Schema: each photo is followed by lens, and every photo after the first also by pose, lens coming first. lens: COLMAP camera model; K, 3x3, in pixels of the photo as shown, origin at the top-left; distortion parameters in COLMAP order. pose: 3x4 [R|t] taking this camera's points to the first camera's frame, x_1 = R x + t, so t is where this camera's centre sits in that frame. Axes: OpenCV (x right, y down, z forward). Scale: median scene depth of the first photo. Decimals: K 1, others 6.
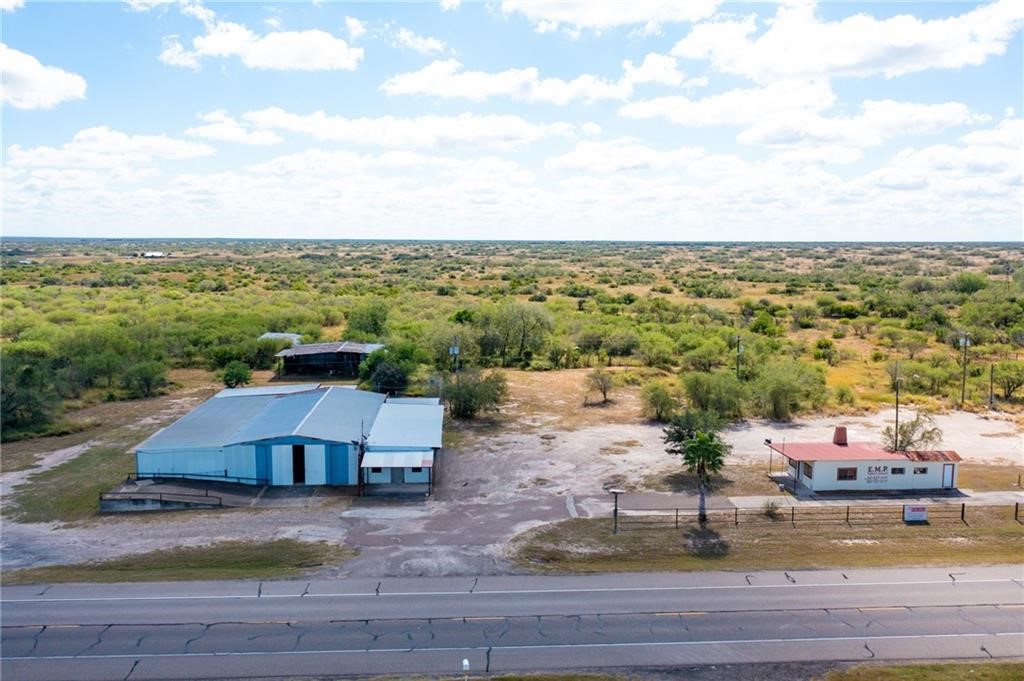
lens RADIAL K [[841.1, 0, 510.4], [0, 841.1, 329.6], [0, 0, 1]] dist [-0.010912, 0.013460]
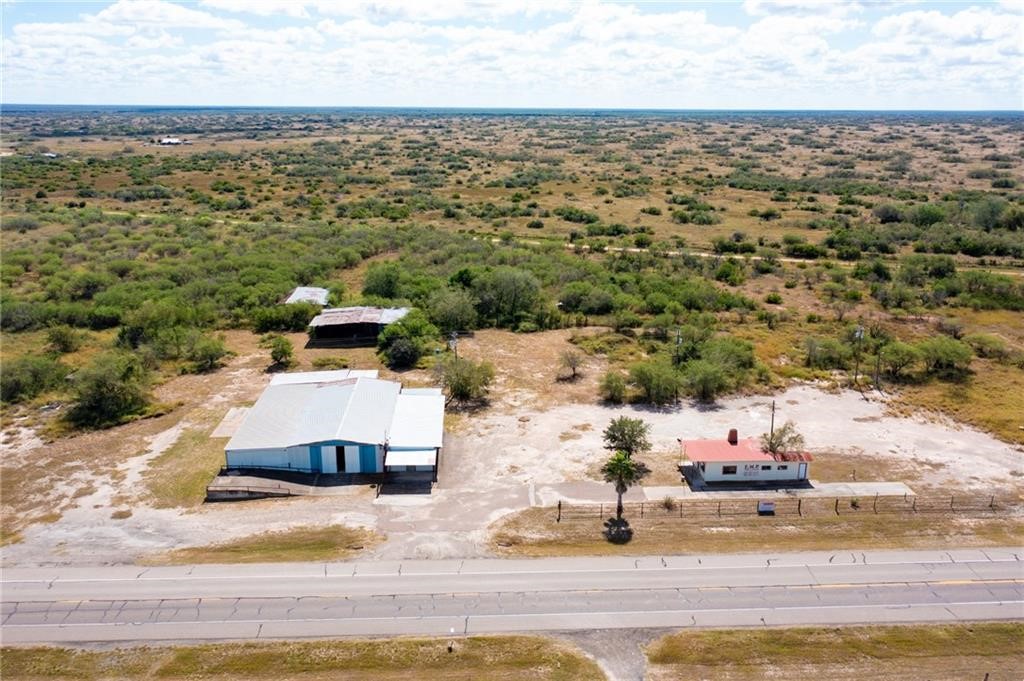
lens RADIAL K [[823.0, 0, 512.0], [0, 823.0, 340.5], [0, 0, 1]] dist [-0.007412, 0.002030]
pose [[0.999946, 0.004912, -0.009129, 0.046532], [-0.003266, 0.985039, 0.172303, -0.273706], [0.009838, -0.172264, 0.985002, -0.319733]]
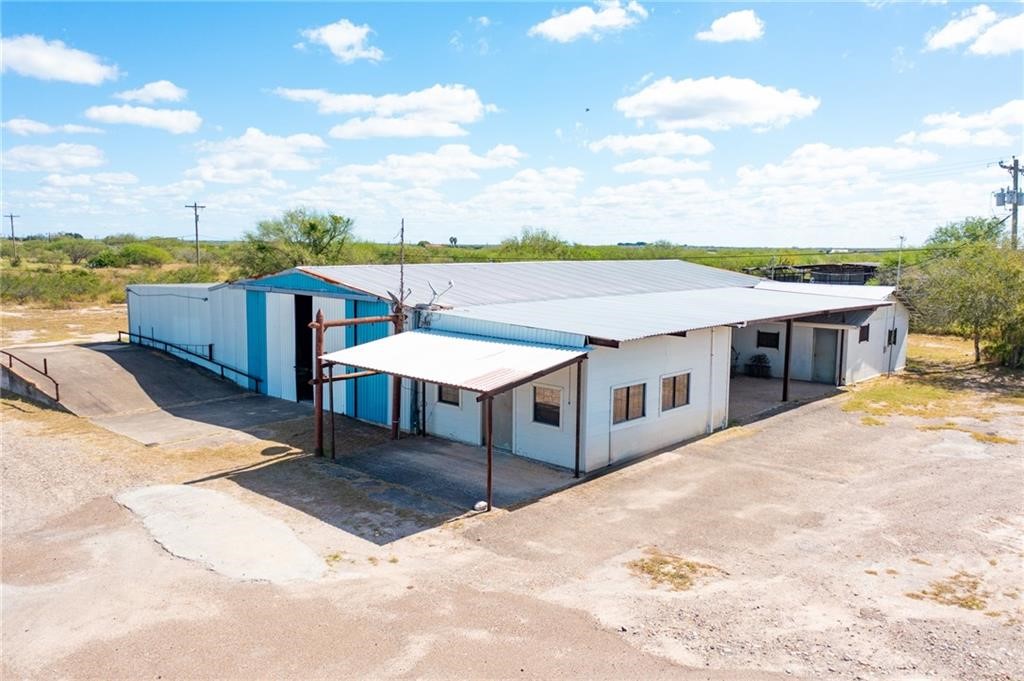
lens RADIAL K [[811.6, 0, 512.0], [0, 811.6, 340.5], [0, 0, 1]] dist [0.002540, 0.002161]
pose [[0.684844, 0.087746, -0.723388, 0.071788], [-0.089384, 0.995342, 0.036112, 0.135315], [0.723187, 0.039928, 0.689497, 0.818589]]
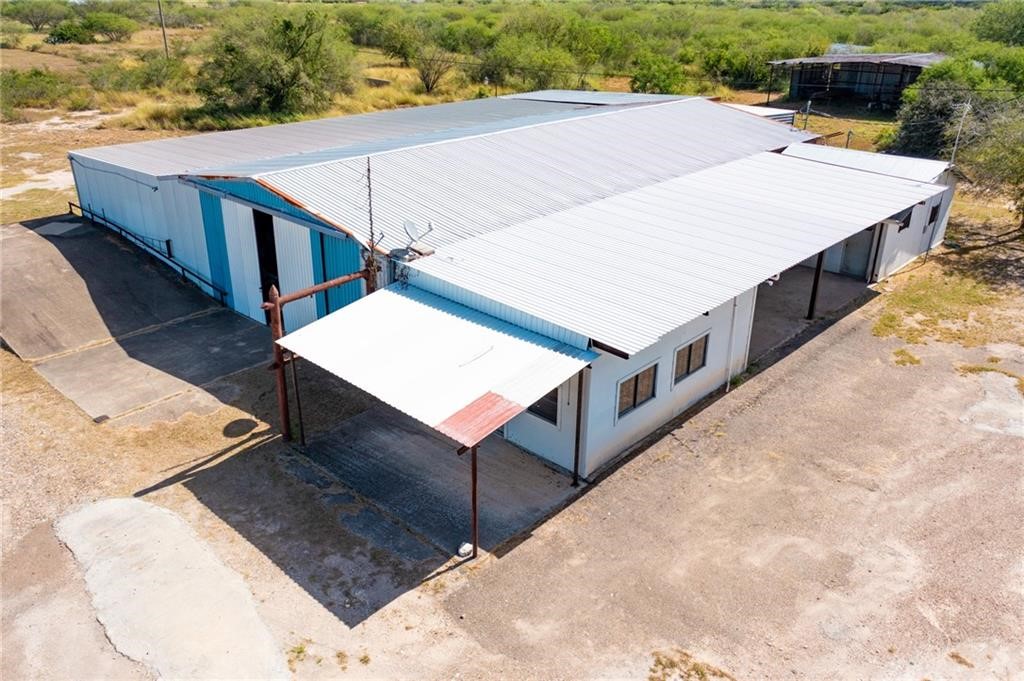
lens RADIAL K [[810.9, 0, 512.0], [0, 810.9, 340.5], [0, 0, 1]] dist [0.001446, -0.001363]
pose [[0.682626, 0.296466, -0.667929, 0.031971], [-0.087958, 0.940698, 0.327643, 0.073902], [0.725455, -0.164907, 0.668222, 0.853545]]
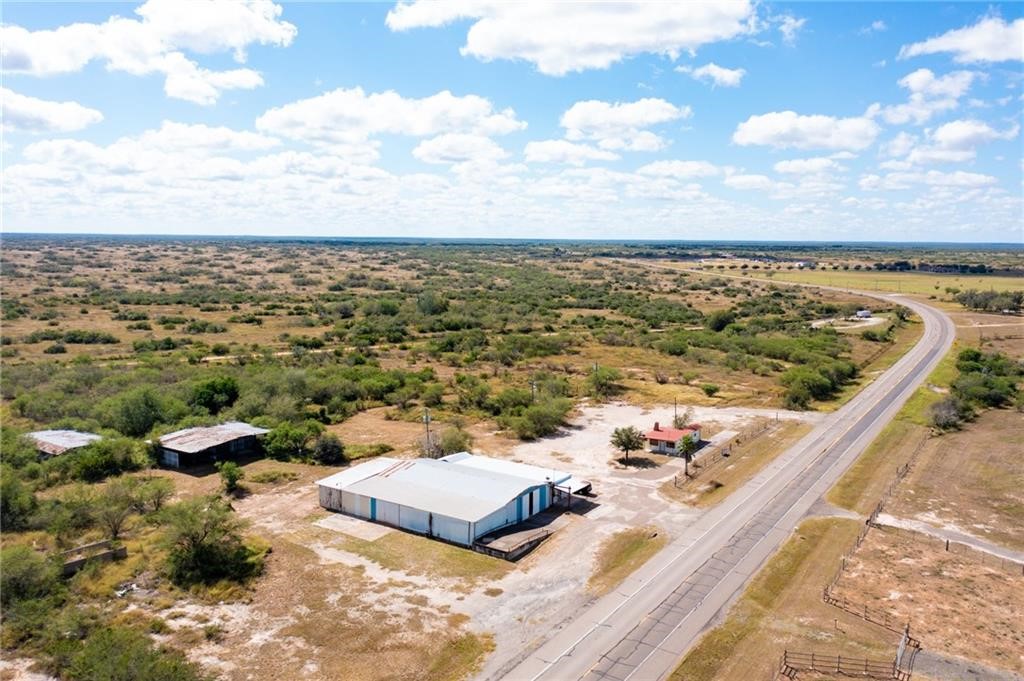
lens RADIAL K [[817.1, 0, 512.6], [0, 817.1, 327.6], [0, 0, 1]] dist [0.002611, 0.002282]
pose [[0.591411, -0.086895, 0.801675, -1.525992], [0.076371, 0.995744, 0.051591, -0.268300], [-0.802746, 0.030713, 0.595530, 0.066804]]
